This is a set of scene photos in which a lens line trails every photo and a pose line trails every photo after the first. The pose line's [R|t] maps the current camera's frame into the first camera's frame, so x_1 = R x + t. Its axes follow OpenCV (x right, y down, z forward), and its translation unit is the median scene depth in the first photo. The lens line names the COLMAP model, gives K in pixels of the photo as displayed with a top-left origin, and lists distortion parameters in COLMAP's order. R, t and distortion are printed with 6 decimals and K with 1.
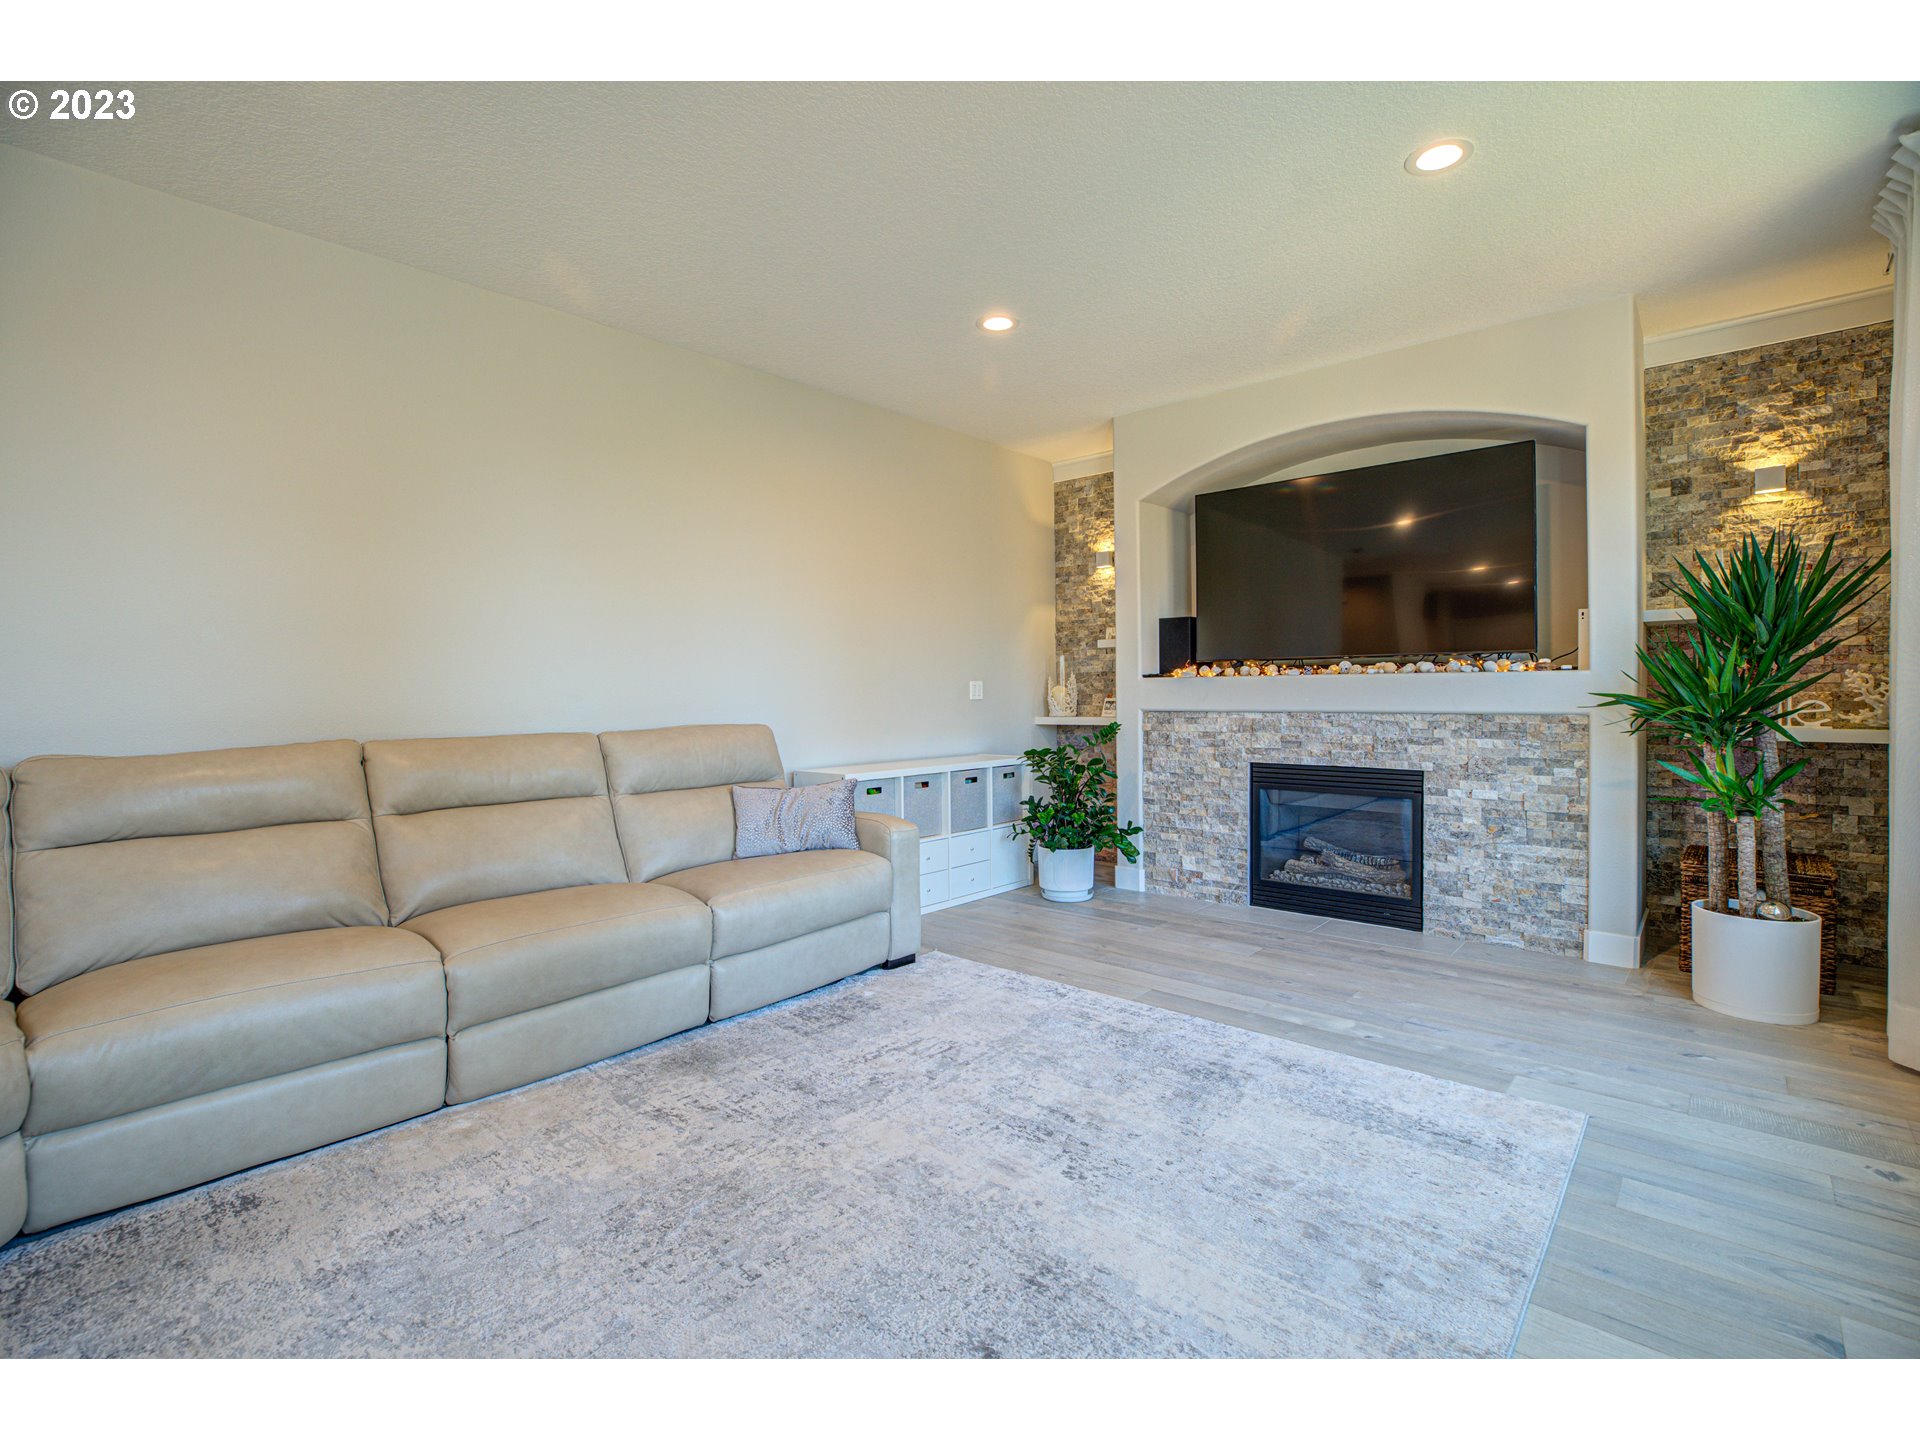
lens RADIAL K [[900.1, 0, 966.0], [0, 900.1, 726.3], [0, 0, 1]] dist [-0.050793, 0.014212]
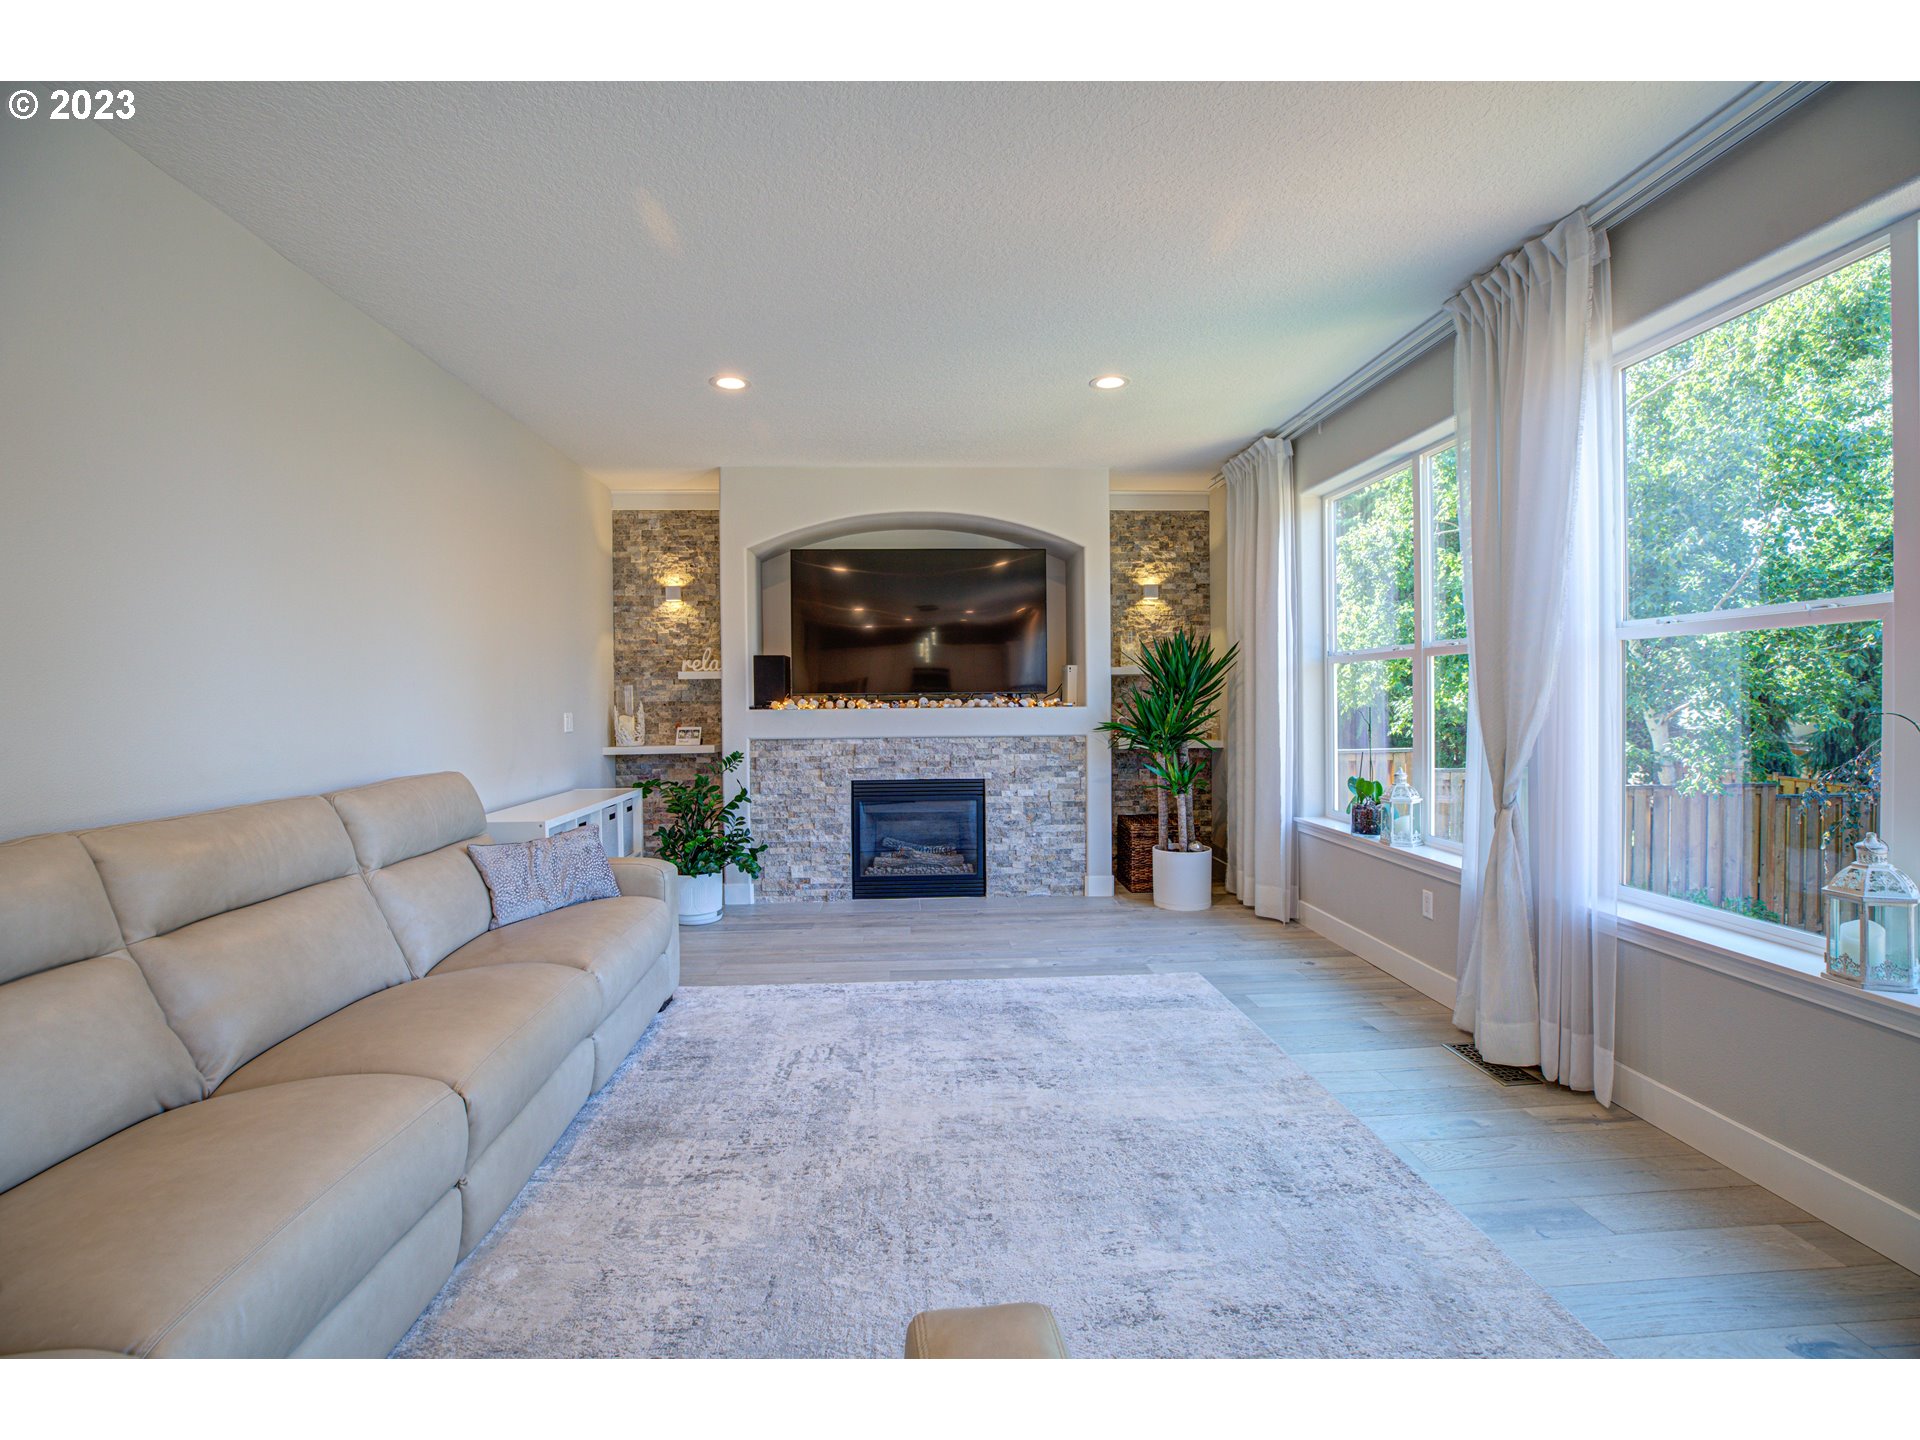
lens RADIAL K [[900.1, 0, 966.0], [0, 900.1, 726.3], [0, 0, 1]] dist [-0.050793, 0.014212]
pose [[0.691766, -0.020291, 0.721837, -0.549575], [0.028845, 0.999584, 0.000456, -0.034953], [-0.721546, 0.020506, 0.692063, 0.064823]]
